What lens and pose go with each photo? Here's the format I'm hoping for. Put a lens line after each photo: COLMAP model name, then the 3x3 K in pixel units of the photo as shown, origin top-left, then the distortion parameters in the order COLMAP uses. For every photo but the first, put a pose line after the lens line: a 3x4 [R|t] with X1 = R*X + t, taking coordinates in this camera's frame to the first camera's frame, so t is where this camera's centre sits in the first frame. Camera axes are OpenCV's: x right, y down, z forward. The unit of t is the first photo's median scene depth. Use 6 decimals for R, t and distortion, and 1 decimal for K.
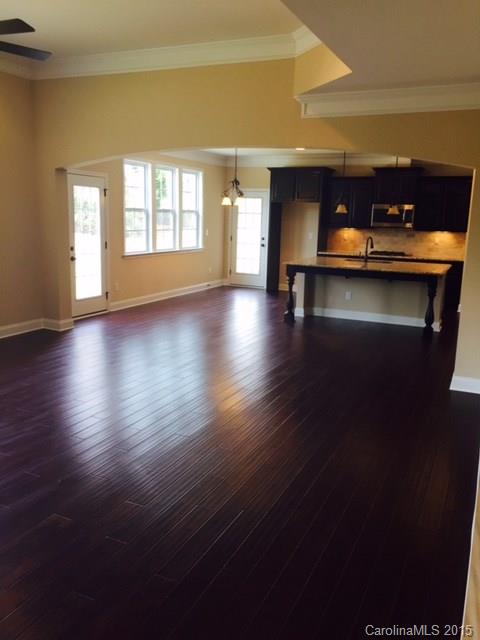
lens RADIAL K [[560.7, 0, 239.9], [0, 560.7, 319.4], [0, 0, 1]] dist [0.072780, -0.077720]
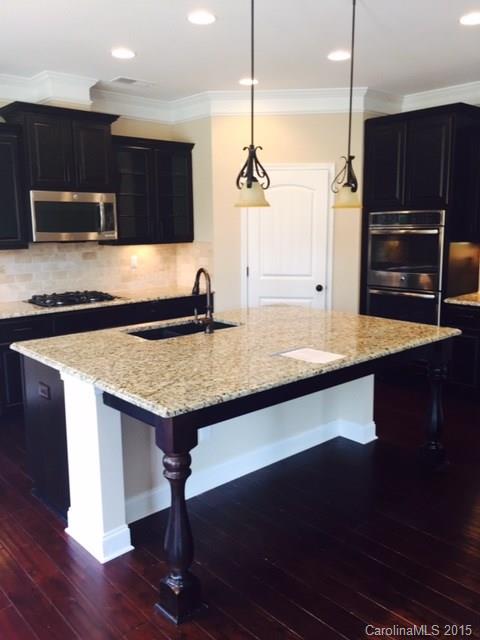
lens RADIAL K [[560.7, 0, 239.6], [0, 560.7, 319.8], [0, 0, 1]] dist [0.072780, -0.077720]
pose [[0.415151, -0.193890, 0.888851, -0.096421], [0.192194, 0.973666, 0.122624, -0.130901], [-0.889219, 0.119925, 0.441482, 0.681336]]
